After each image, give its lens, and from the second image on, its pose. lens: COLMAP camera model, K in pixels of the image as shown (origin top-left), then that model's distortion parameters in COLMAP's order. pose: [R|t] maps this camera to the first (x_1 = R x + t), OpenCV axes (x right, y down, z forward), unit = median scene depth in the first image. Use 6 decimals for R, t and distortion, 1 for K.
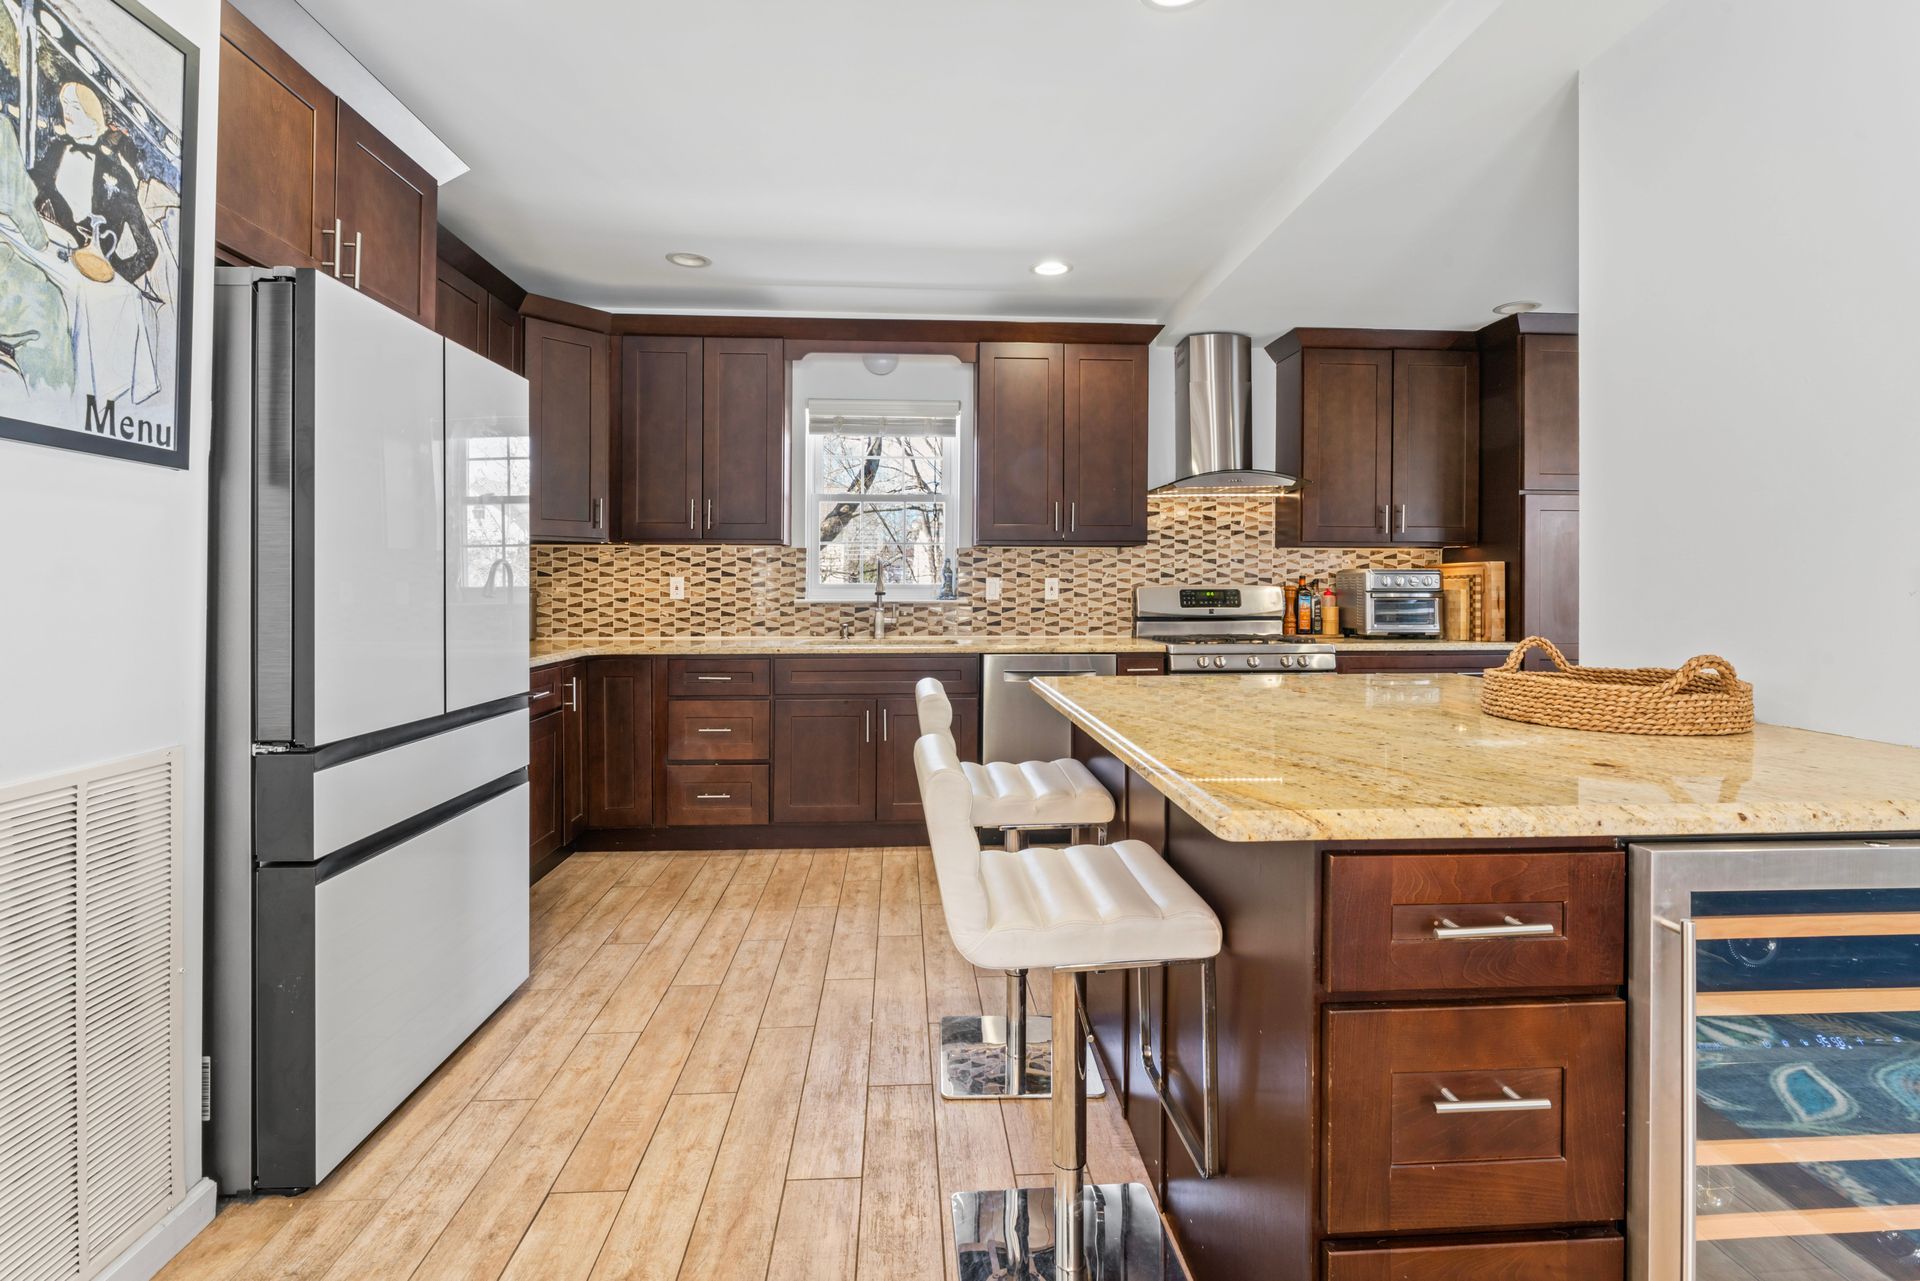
lens RADIAL K [[886.6, 0, 959.7], [0, 886.6, 584.6], [0, 0, 1]] dist [-0.001492, -0.000249]
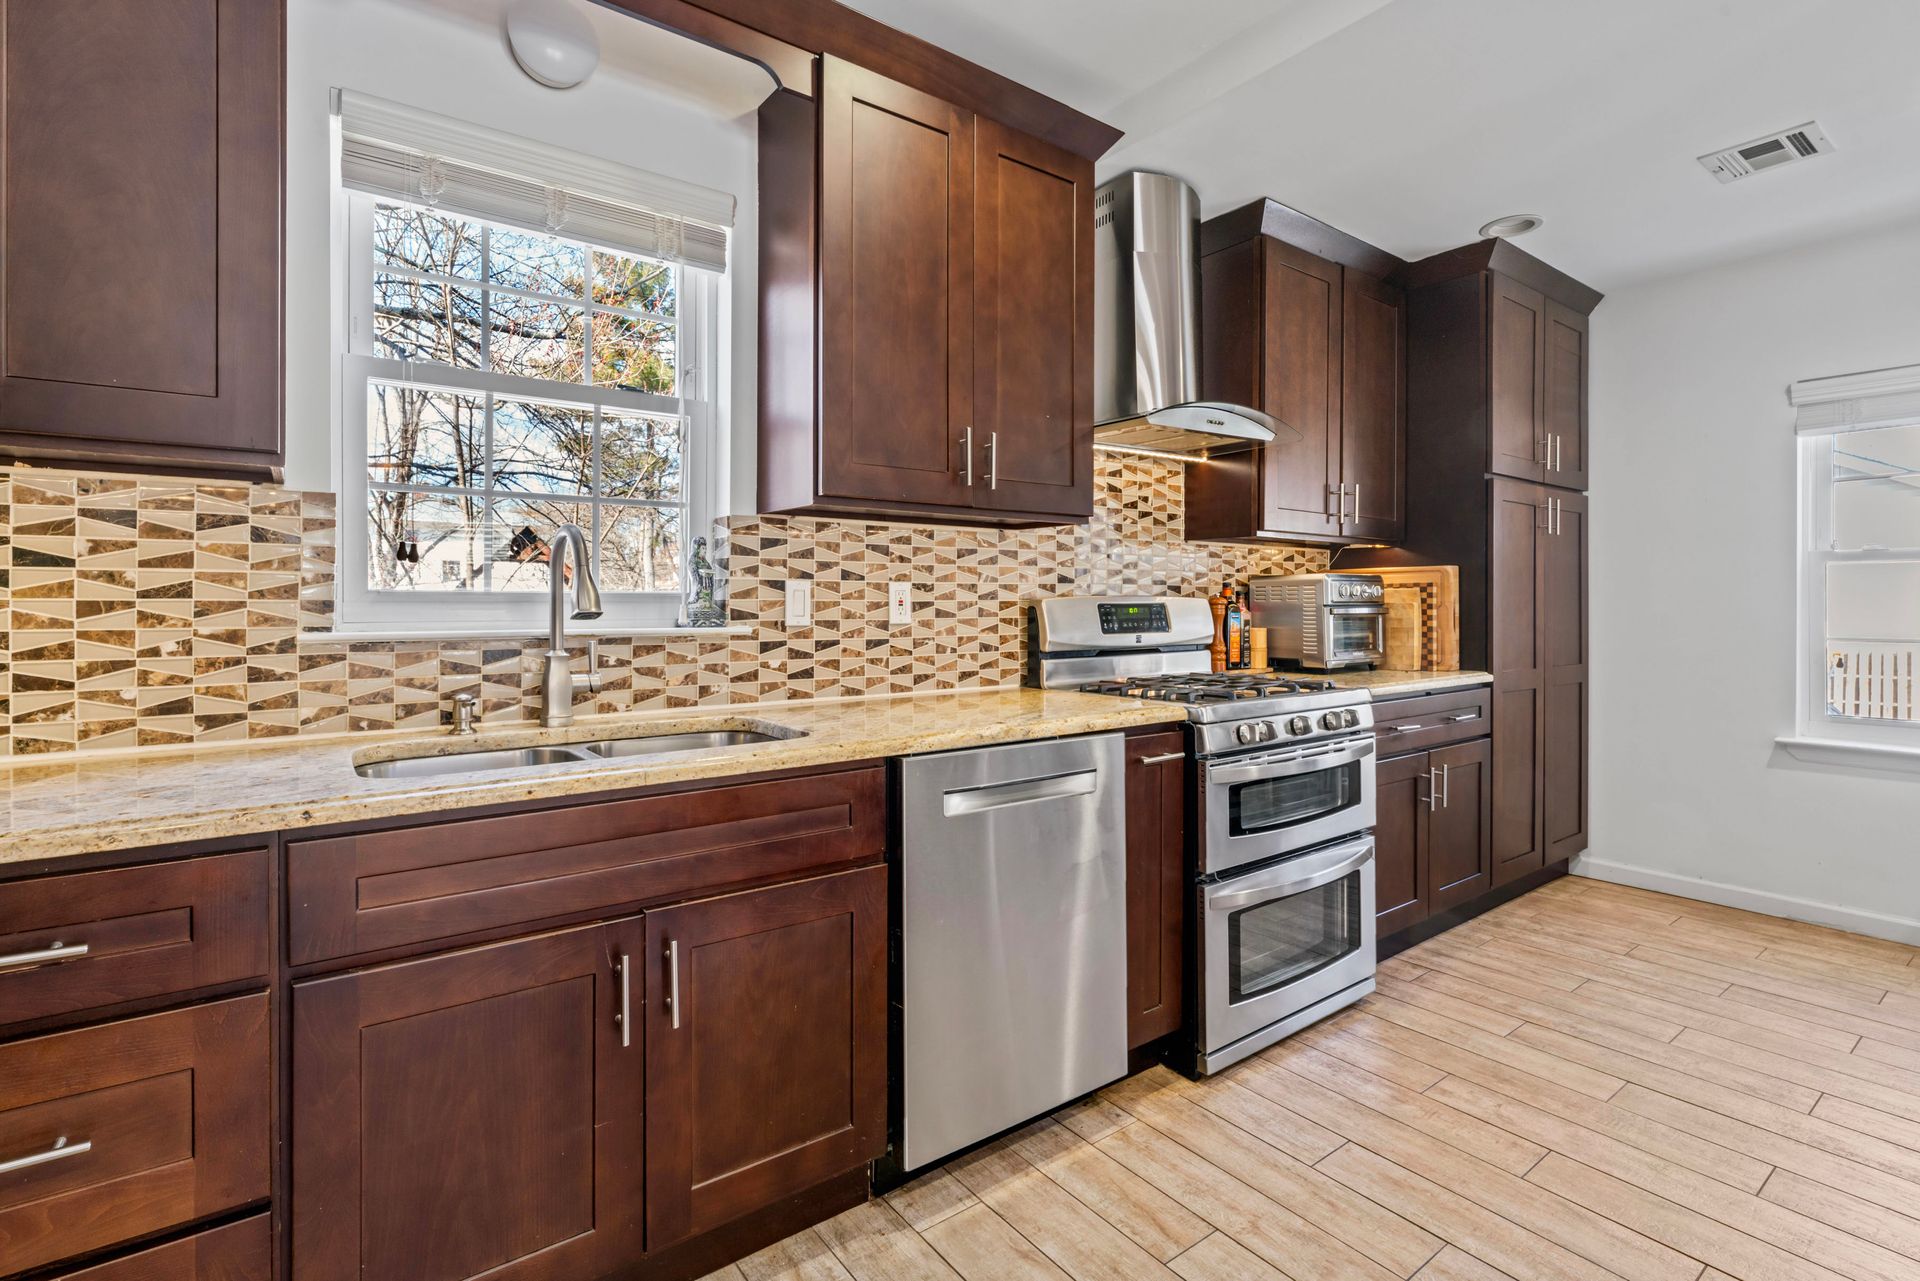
lens RADIAL K [[886.6, 0, 942.4], [0, 886.6, 609.5], [0, 0, 1]] dist [-0.001492, -0.000249]
pose [[0.839432, -0.005934, 0.543432, -0.160526], [-0.000105, 0.999939, 0.011080, 0.002892], [-0.543464, -0.009358, 0.839380, 0.549793]]
